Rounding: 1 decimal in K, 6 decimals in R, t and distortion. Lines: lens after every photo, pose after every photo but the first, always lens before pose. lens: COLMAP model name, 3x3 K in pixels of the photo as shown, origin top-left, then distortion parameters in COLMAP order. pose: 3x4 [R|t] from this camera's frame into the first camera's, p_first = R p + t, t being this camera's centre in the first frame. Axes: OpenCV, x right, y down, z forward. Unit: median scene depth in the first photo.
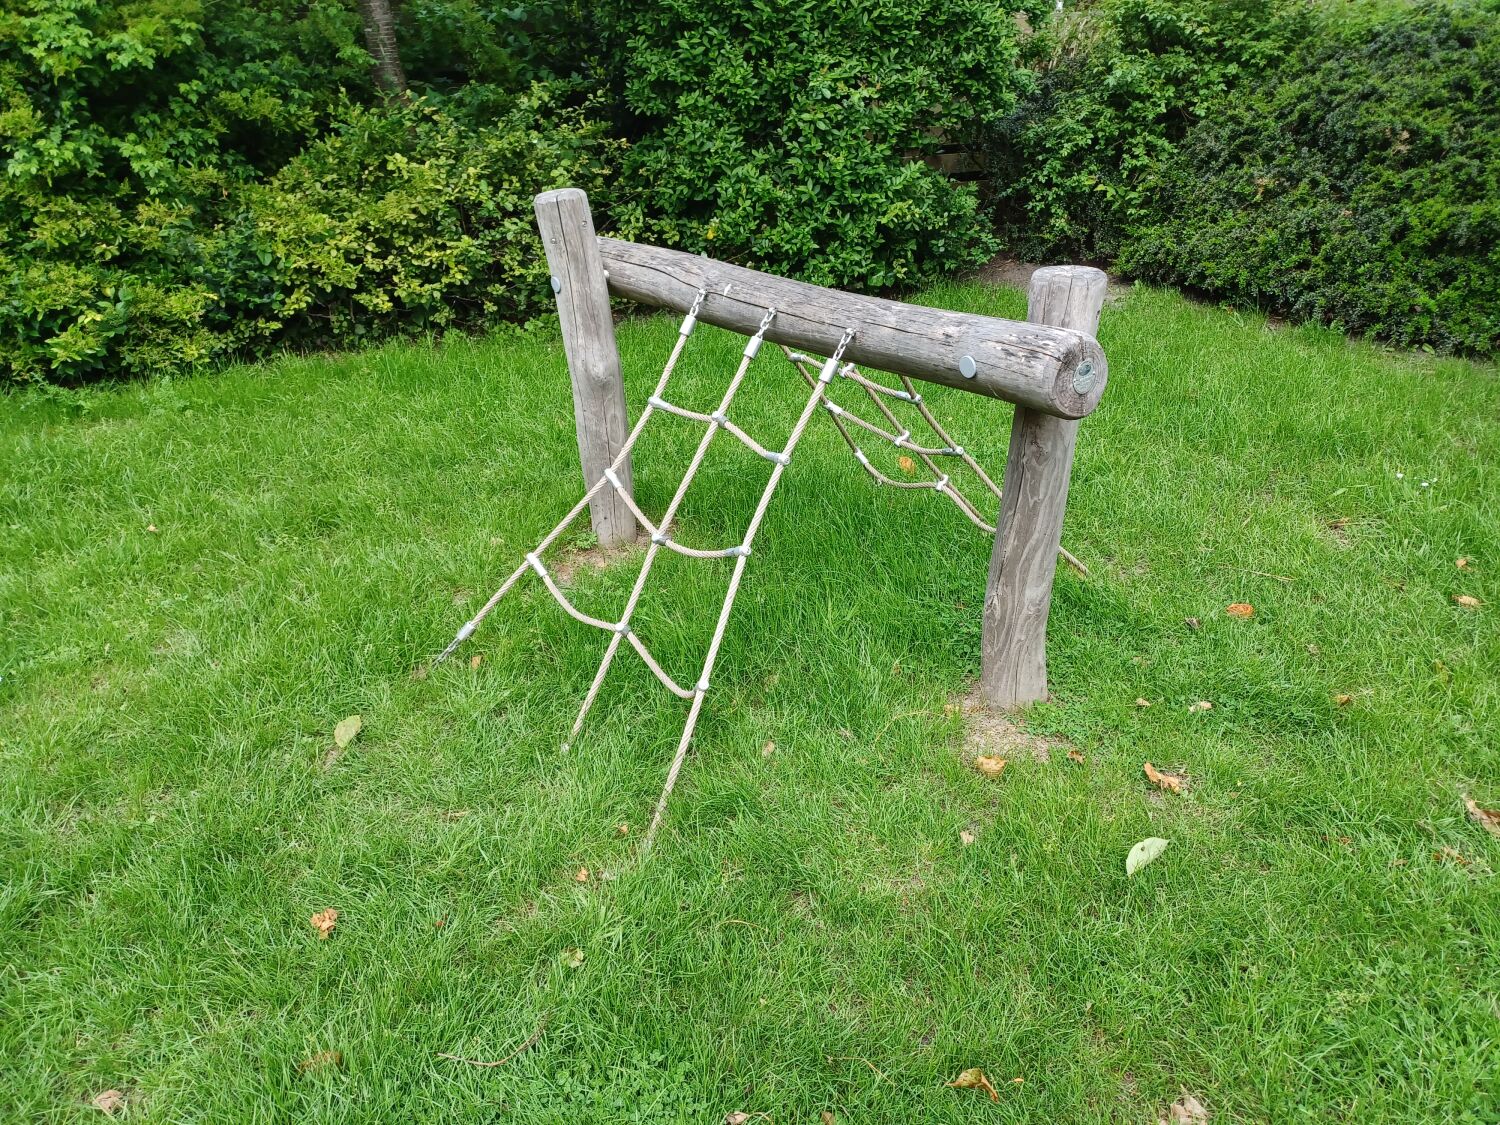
lens RADIAL K [[1076.8, 0, 744.7], [0, 1076.8, 563.2], [0, 0, 1]] dist [0.074506, -0.086256]
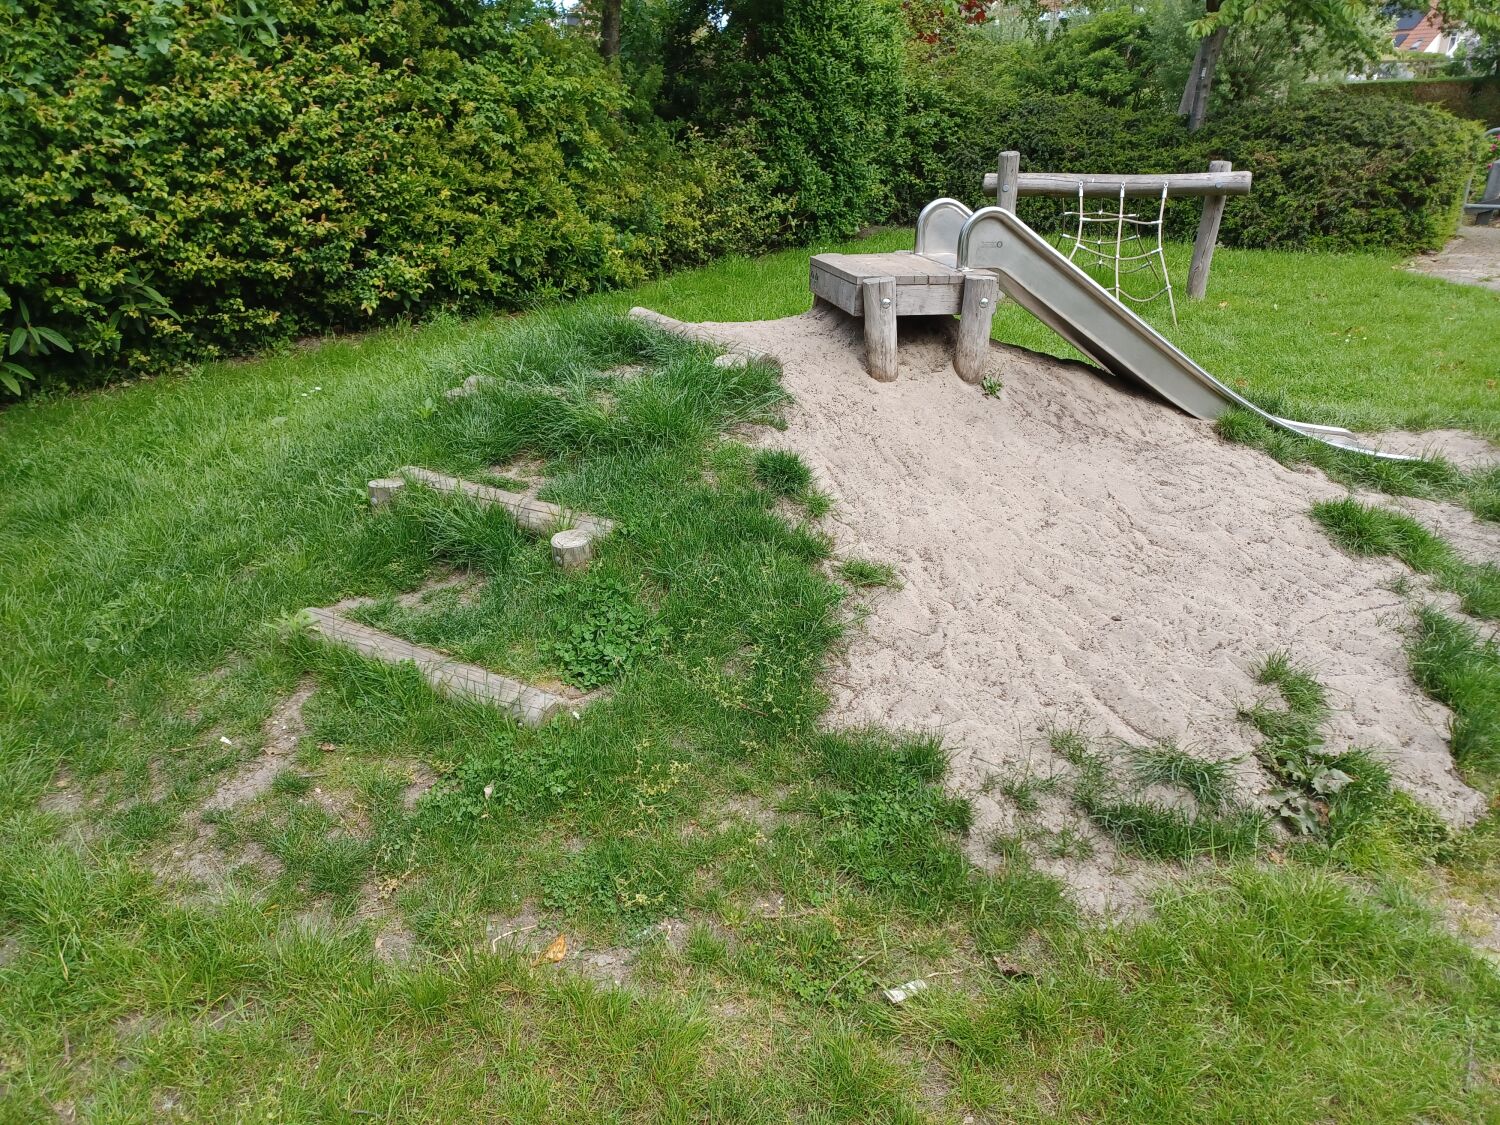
lens RADIAL K [[1099.3, 0, 747.5], [0, 1099.3, 570.6], [0, 0, 1]] dist [0.013278, 0.003811]
pose [[0.840846, -0.195826, 0.504608, -1.136735], [0.214764, 0.976439, 0.021064, 0.227571], [-0.496844, 0.090660, 0.863091, -0.464795]]
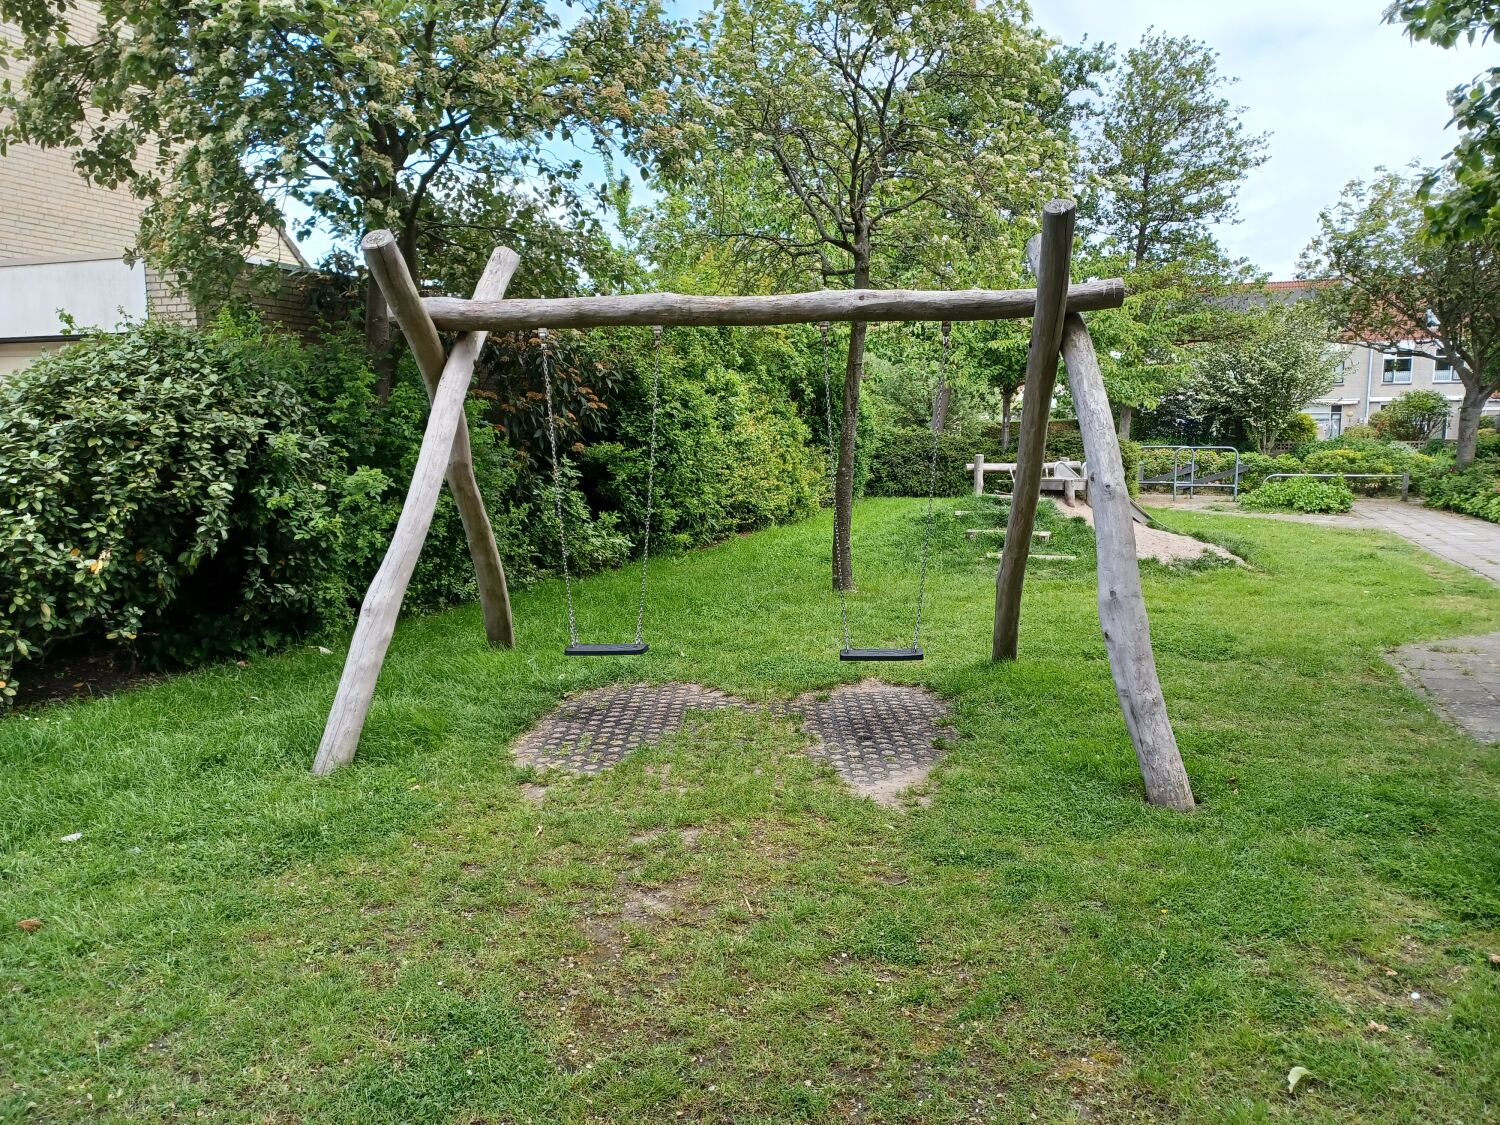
lens RADIAL K [[1076.8, 0, 744.7], [0, 1076.8, 563.2], [0, 0, 1]] dist [0.074506, -0.086256]
pose [[0.654597, -0.073118, 0.752434, -2.763017], [0.306816, 0.935349, -0.176028, 0.431159], [-0.690918, 0.346086, 0.634710, -0.848290]]
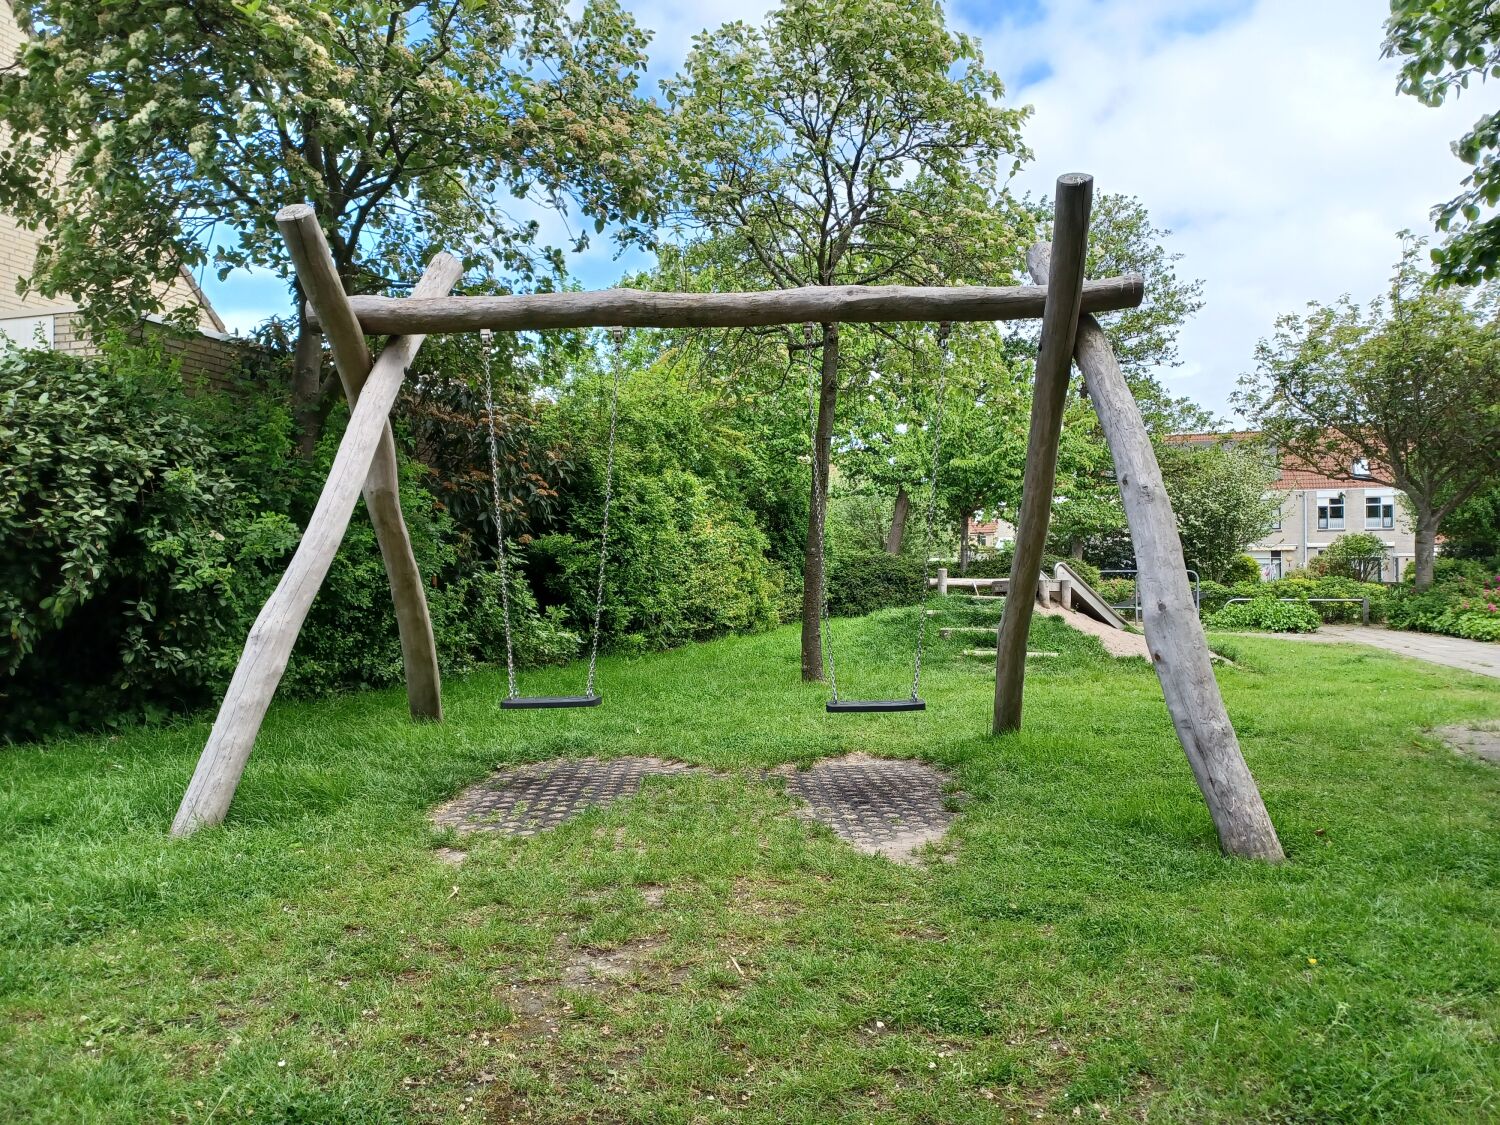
lens RADIAL K [[1076.8, 0, 744.7], [0, 1076.8, 563.2], [0, 0, 1]] dist [0.074506, -0.086256]
pose [[0.618945, 0.035925, 0.784612, -2.673652], [0.314814, 0.903853, -0.289727, 0.481867], [-0.719583, 0.426332, 0.548126, -0.718419]]
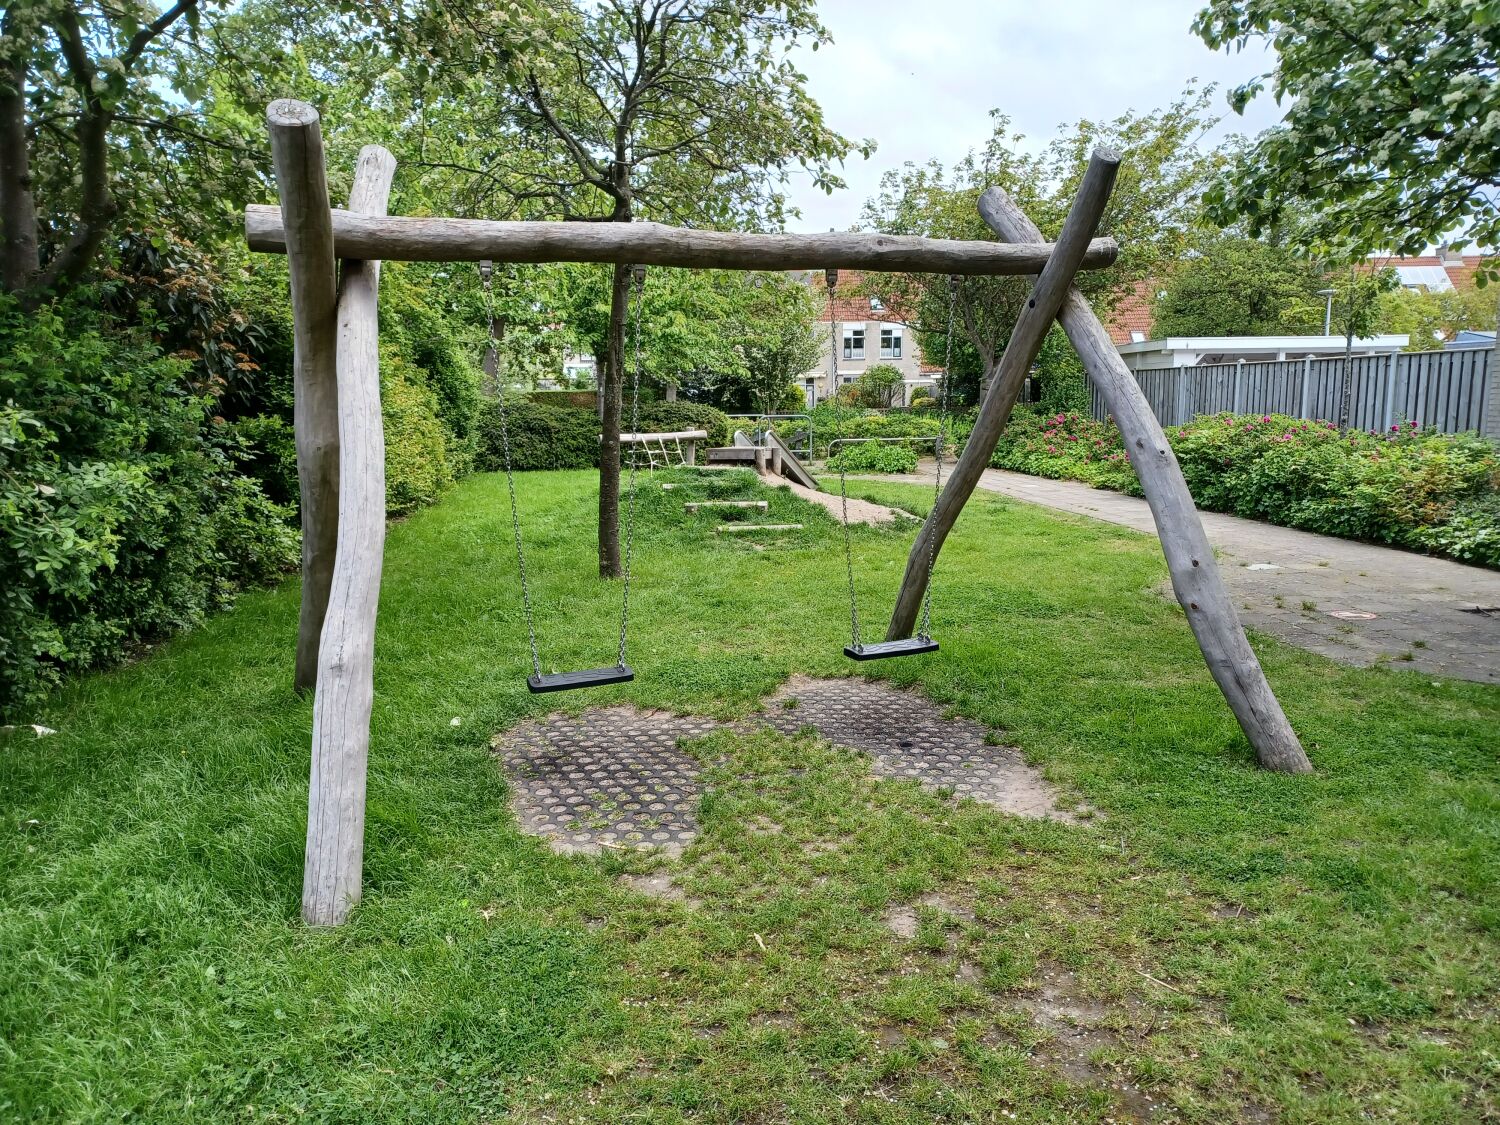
lens RADIAL K [[1076.8, 0, 744.7], [0, 1076.8, 563.2], [0, 0, 1]] dist [0.074506, -0.086256]
pose [[0.241028, -0.128525, 0.961970, -2.811357], [0.410953, 0.911462, 0.018810, 0.253887], [-0.879217, 0.390791, 0.272506, -0.462146]]
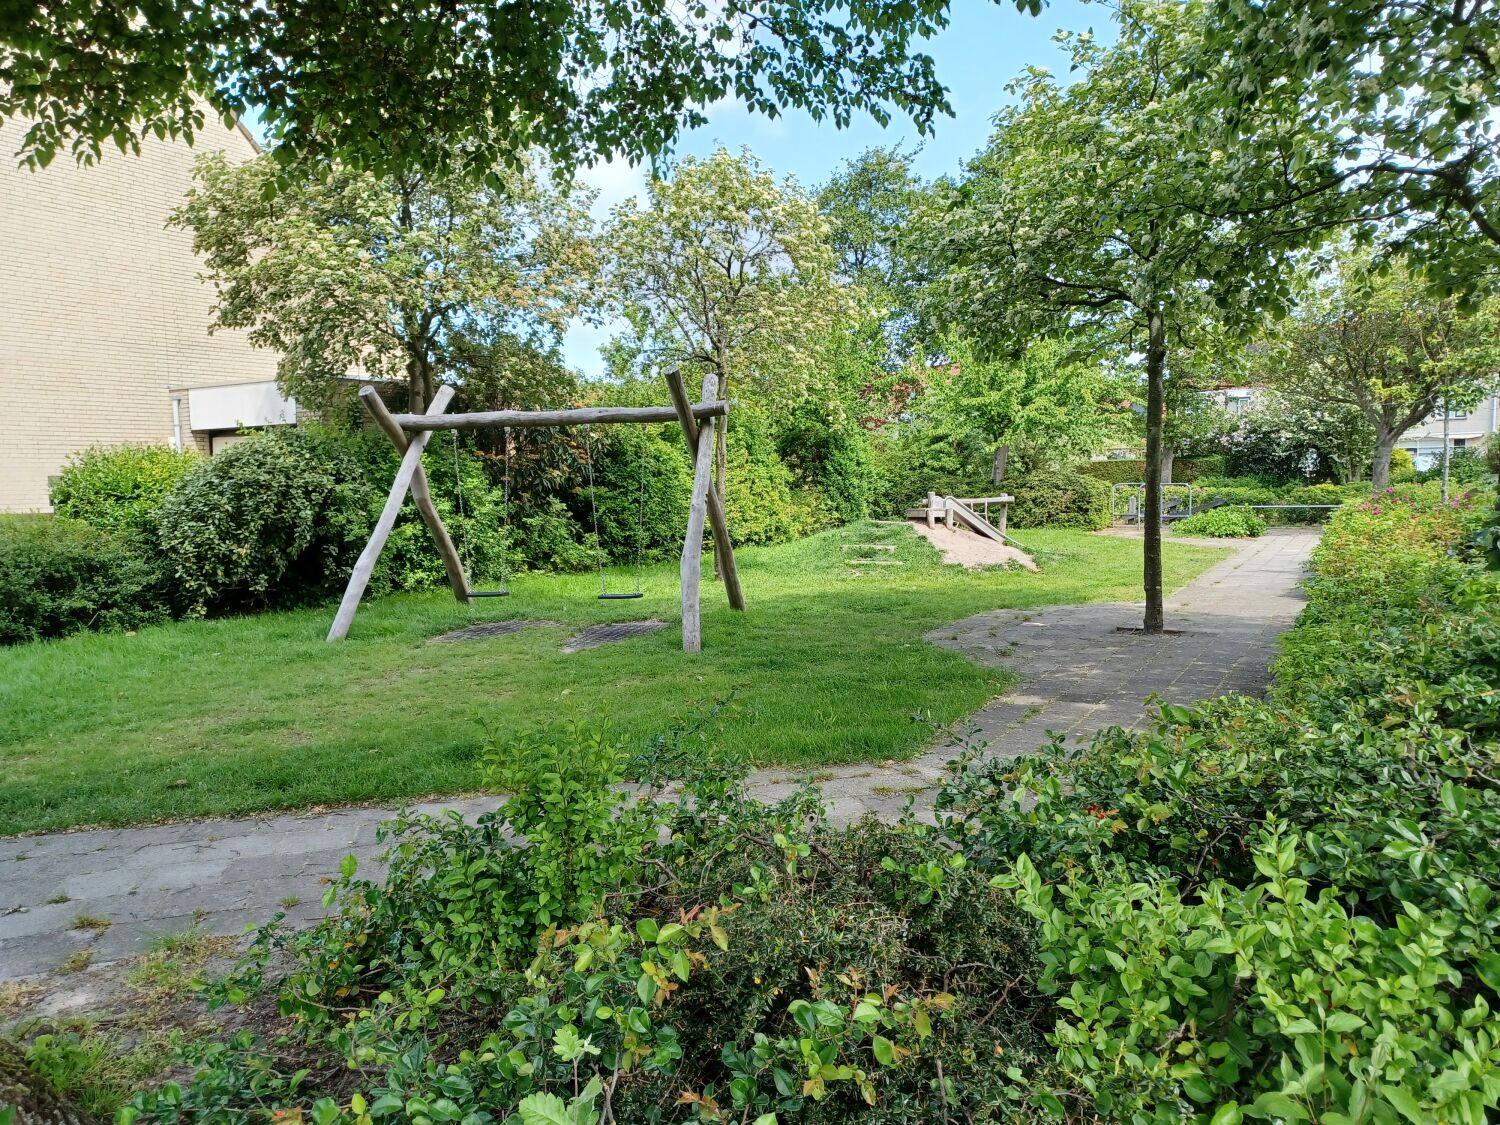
lens RADIAL K [[1076.8, 0, 744.7], [0, 1076.8, 563.2], [0, 0, 1]] dist [0.074506, -0.086256]
pose [[0.770783, -0.045125, 0.635498, -2.954411], [0.269170, 0.927155, -0.260635, 0.848446], [-0.577444, 0.371950, 0.726782, -1.746238]]
